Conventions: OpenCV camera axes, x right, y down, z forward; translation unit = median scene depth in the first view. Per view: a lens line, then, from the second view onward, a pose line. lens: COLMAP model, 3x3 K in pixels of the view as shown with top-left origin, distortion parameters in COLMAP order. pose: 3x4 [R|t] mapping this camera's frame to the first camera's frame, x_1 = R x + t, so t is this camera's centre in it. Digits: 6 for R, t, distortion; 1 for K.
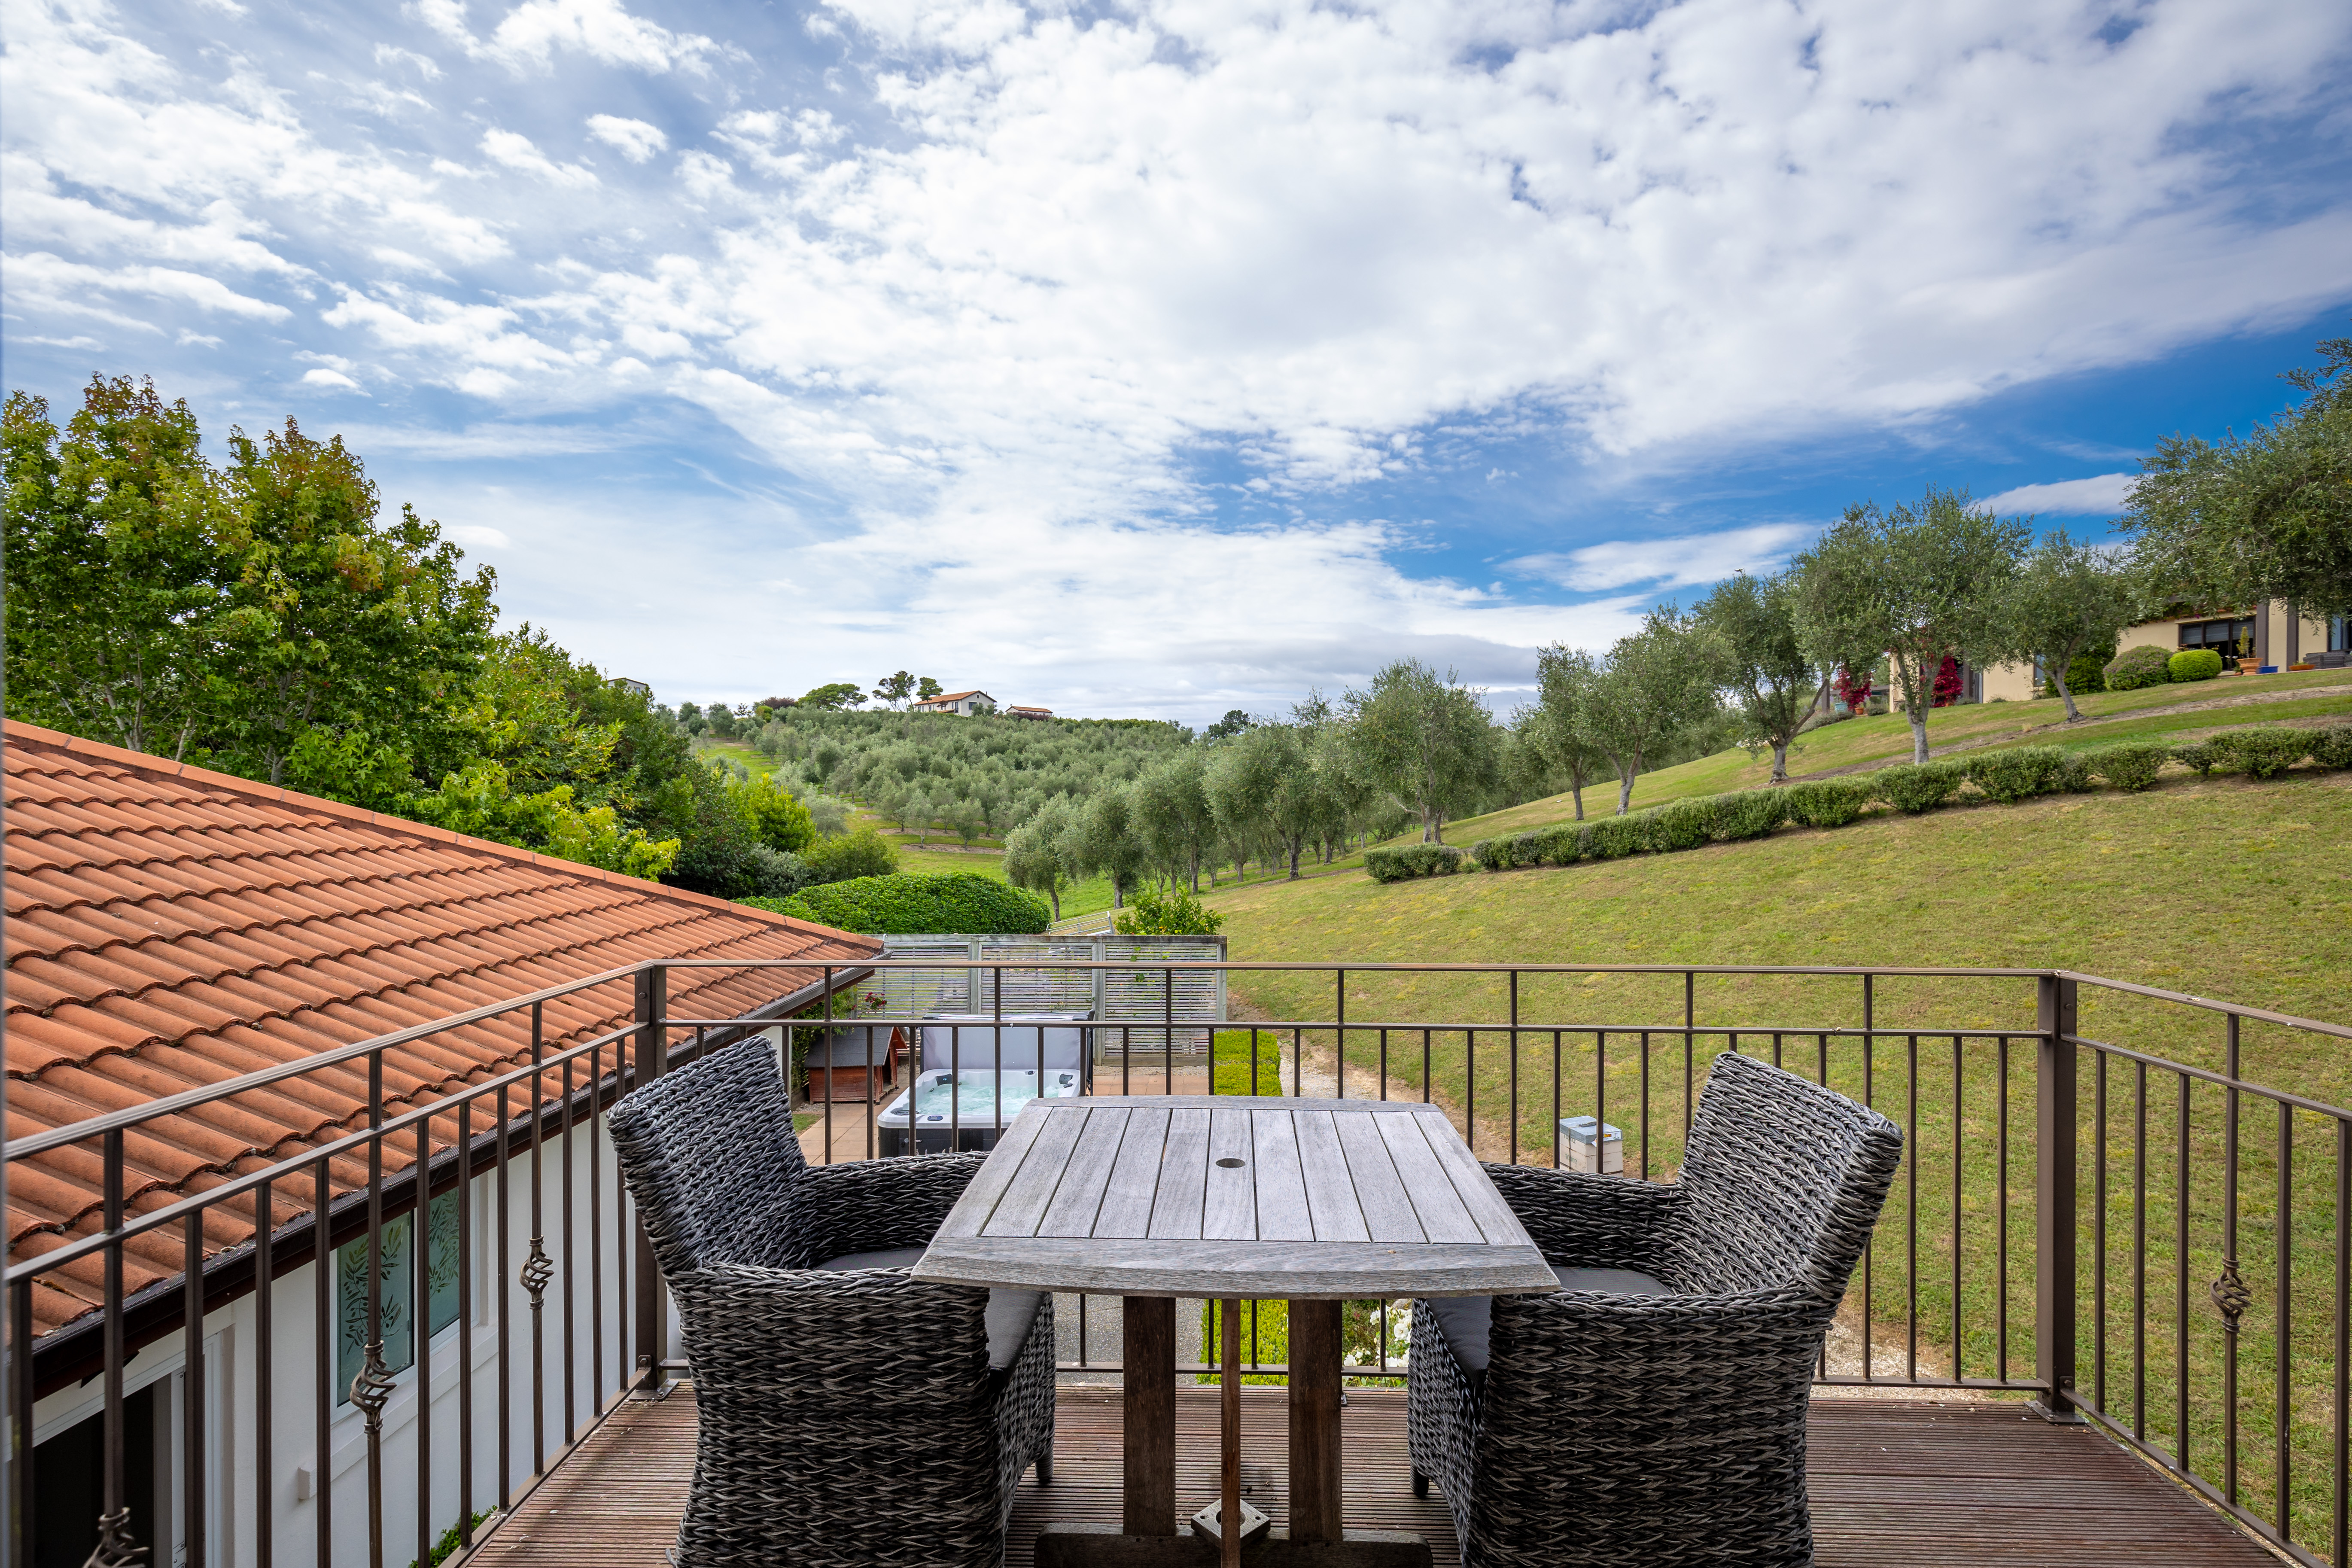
lens RADIAL K [[1076.8, 0, 1167.1], [0, 1076.8, 790.9], [0, 0, 1]] dist [-0.000941, -0.000037]
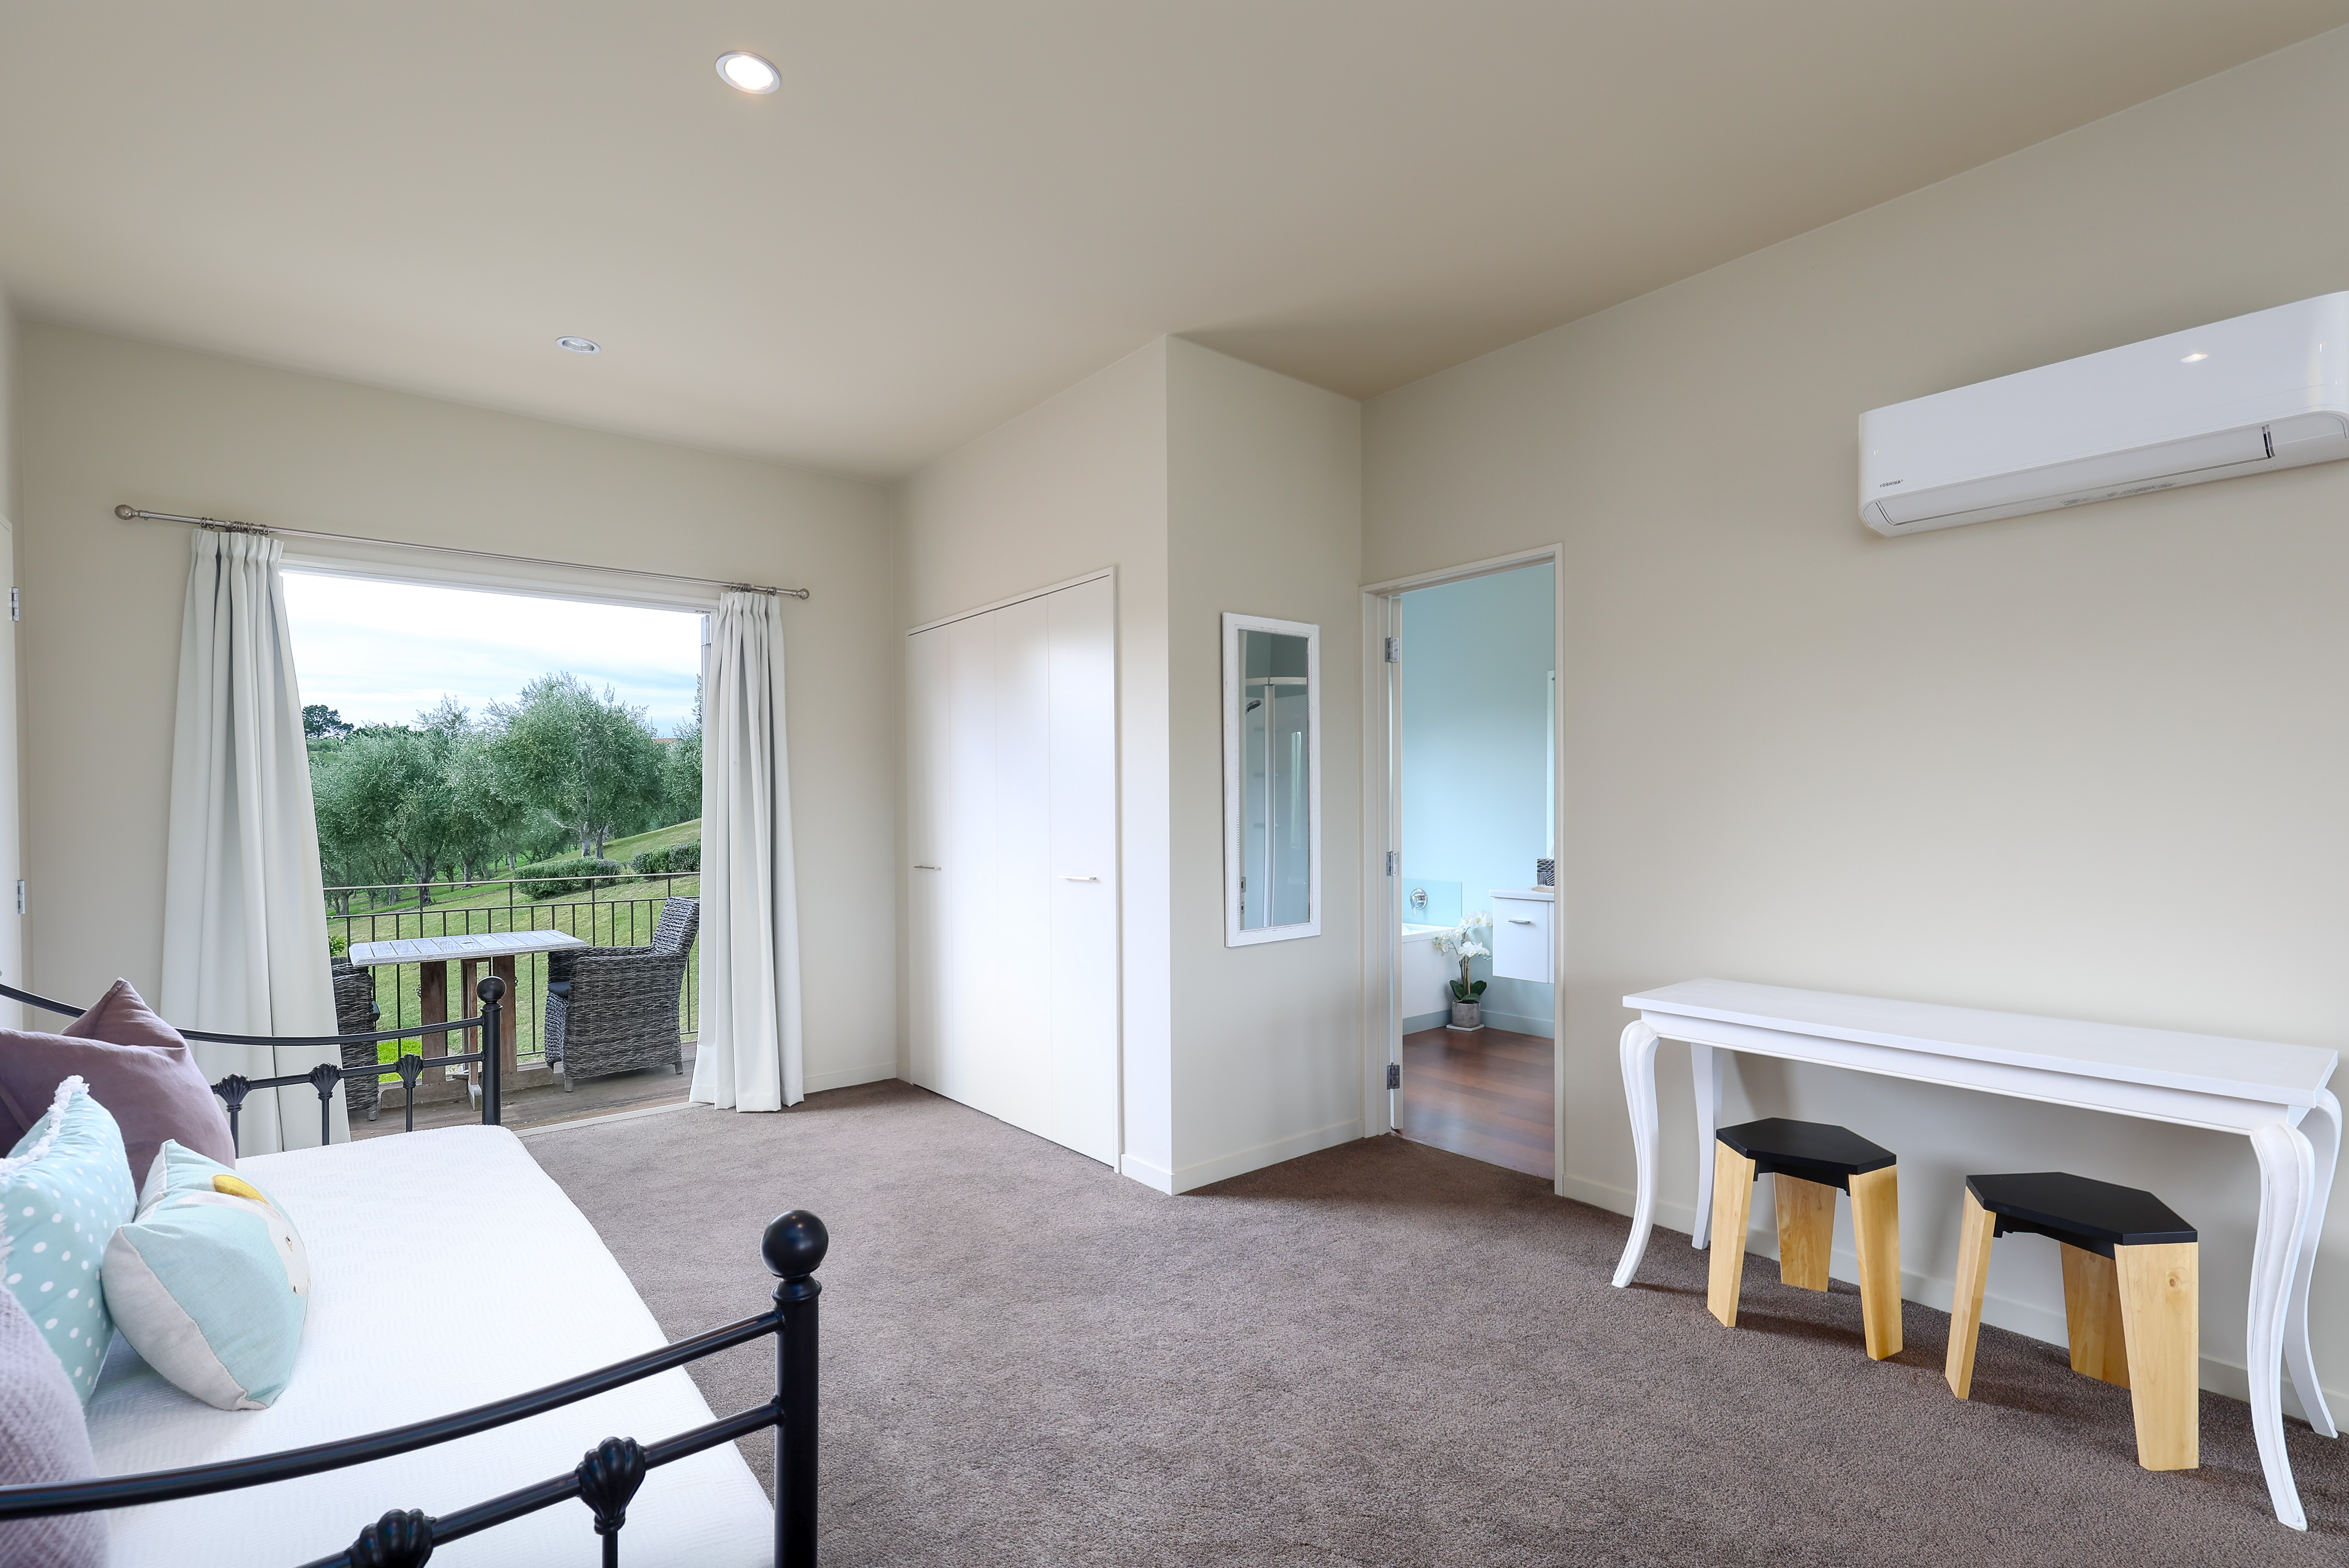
lens RADIAL K [[1075.3, 0, 1167.9], [0, 1075.3, 817.0], [0, 0, 1]] dist [-0.000941, -0.000037]
pose [[0.745841, -0.014430, 0.665967, -0.504771], [0.007701, 0.999885, 0.013040, 0.009442], [-0.666079, -0.004597, 0.745867, -2.612826]]
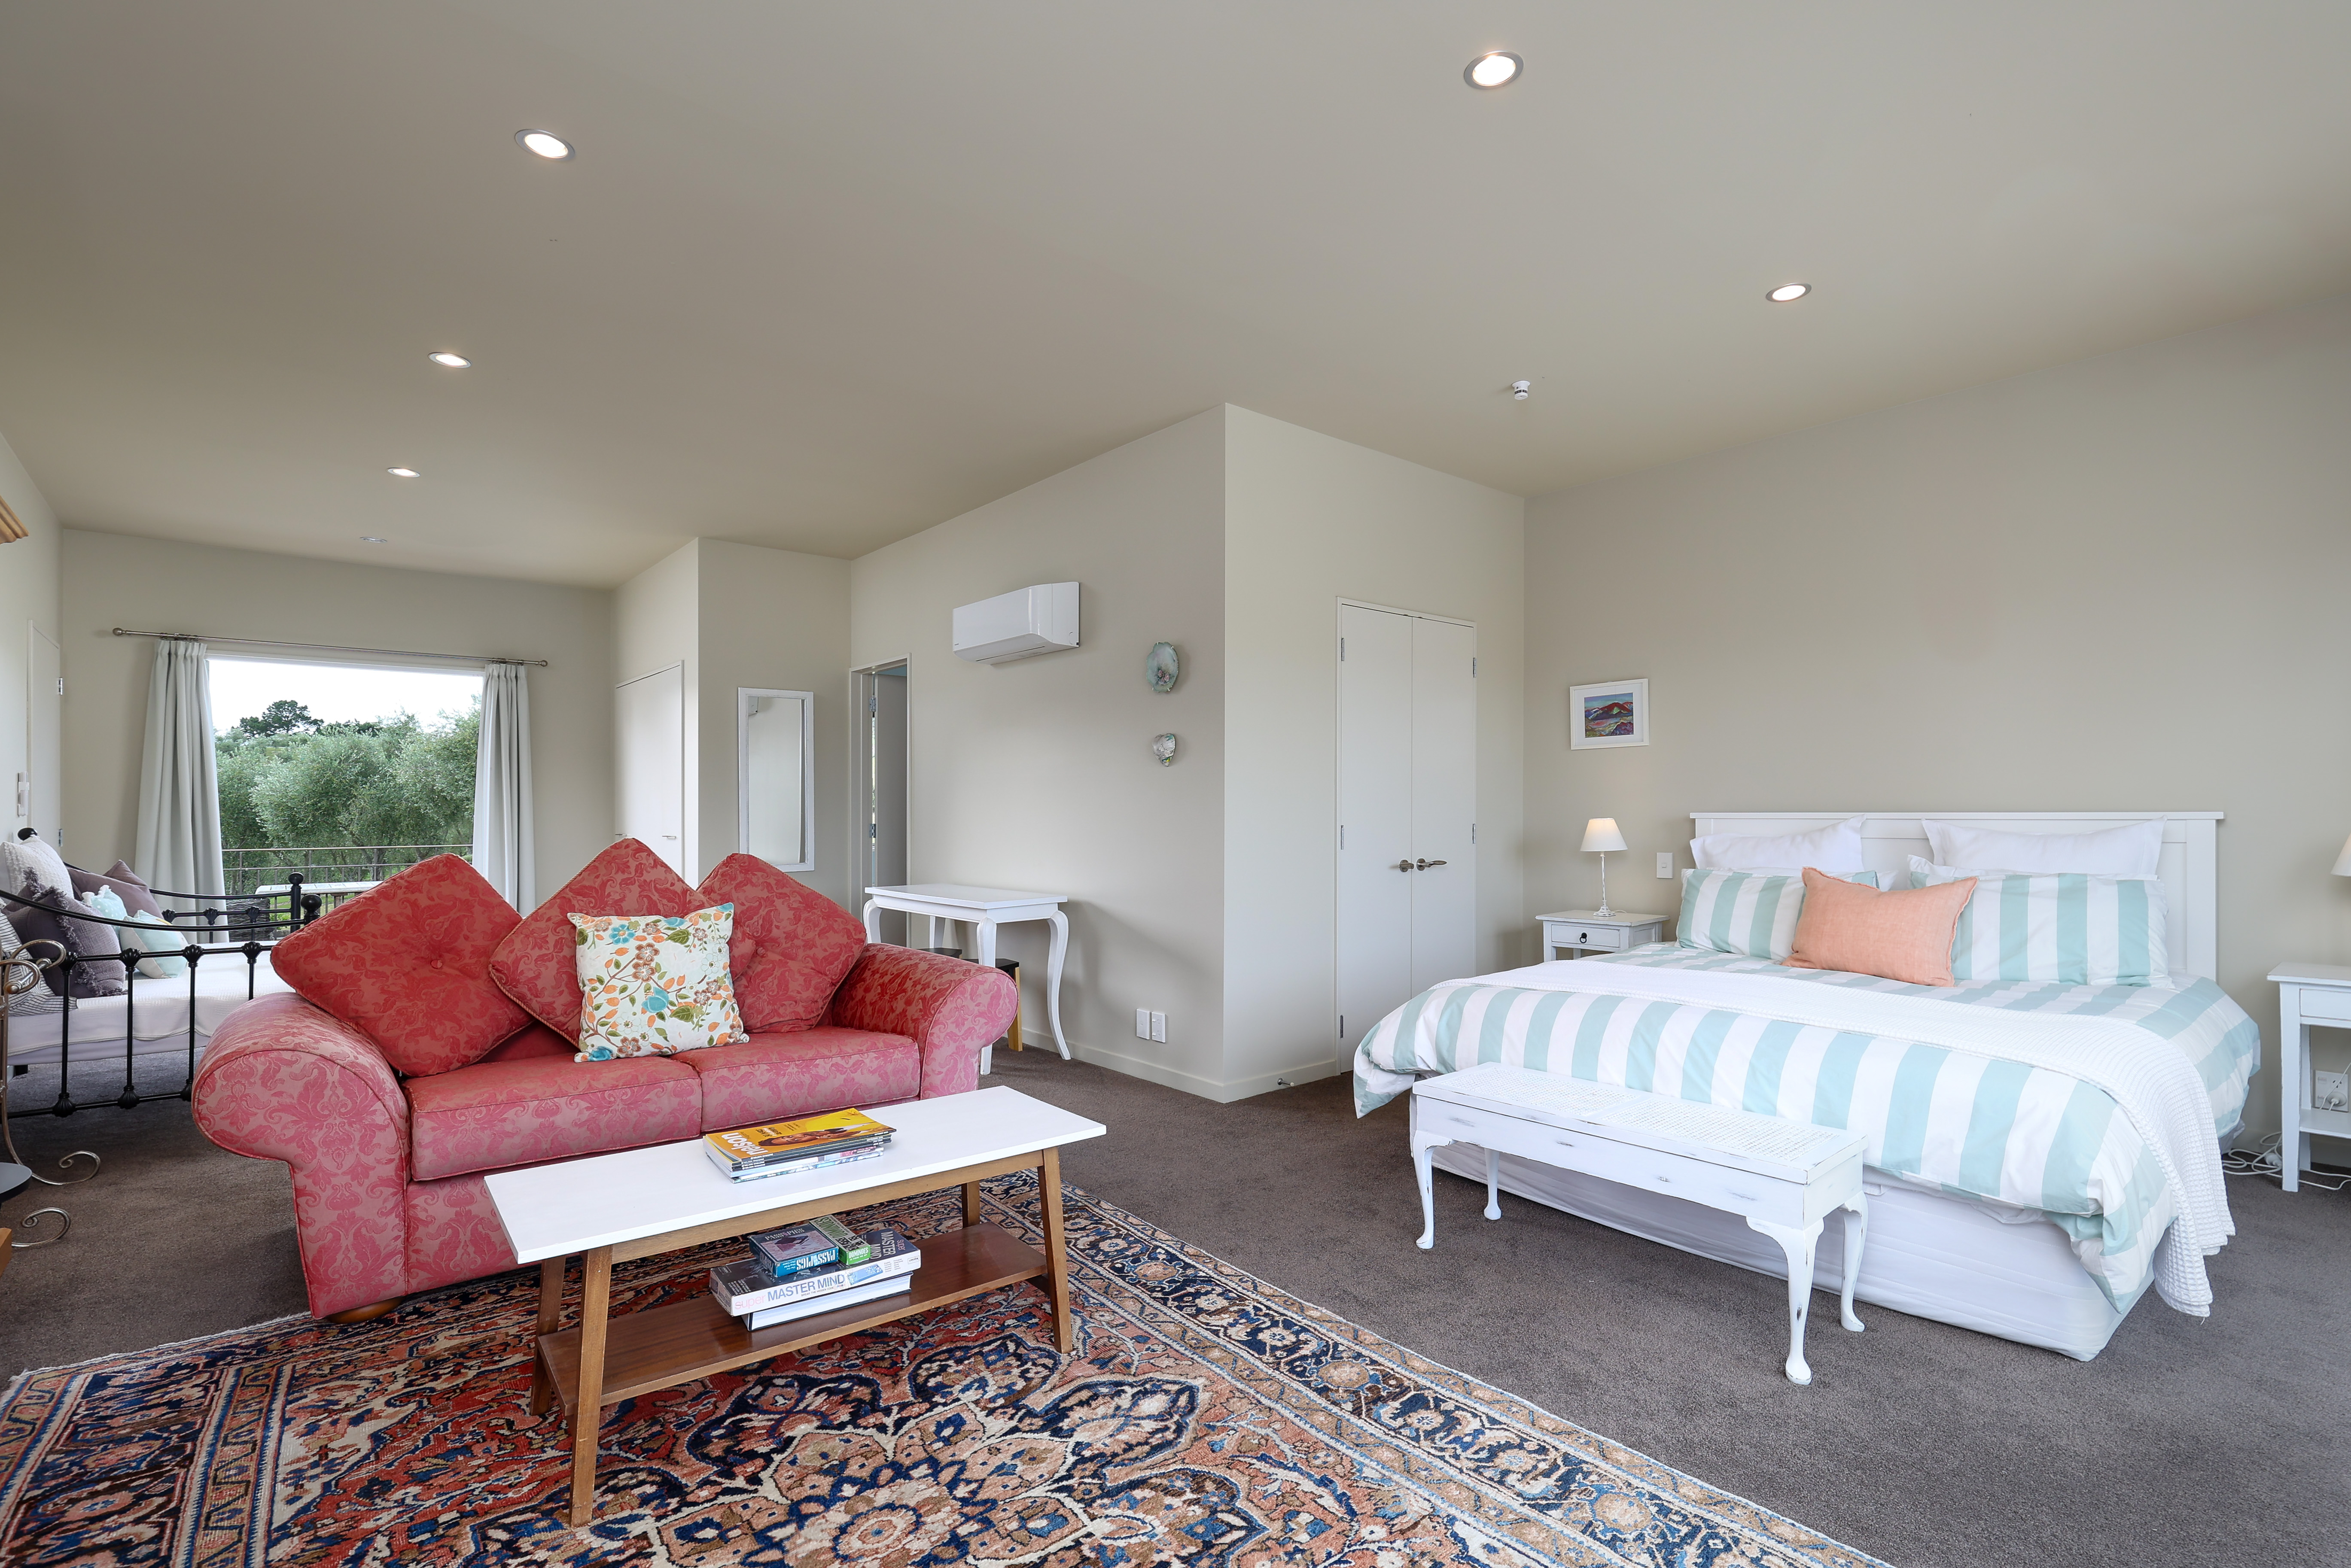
lens RADIAL K [[1076.1, 0, 1180.6], [0, 1076.1, 795.1], [0, 0, 1]] dist [-0.000941, -0.000037]
pose [[0.729193, 0.003962, 0.684297, -0.471630], [0.002186, 0.999965, -0.008118, 0.059812], [-0.684305, 0.007415, 0.729159, -5.474823]]
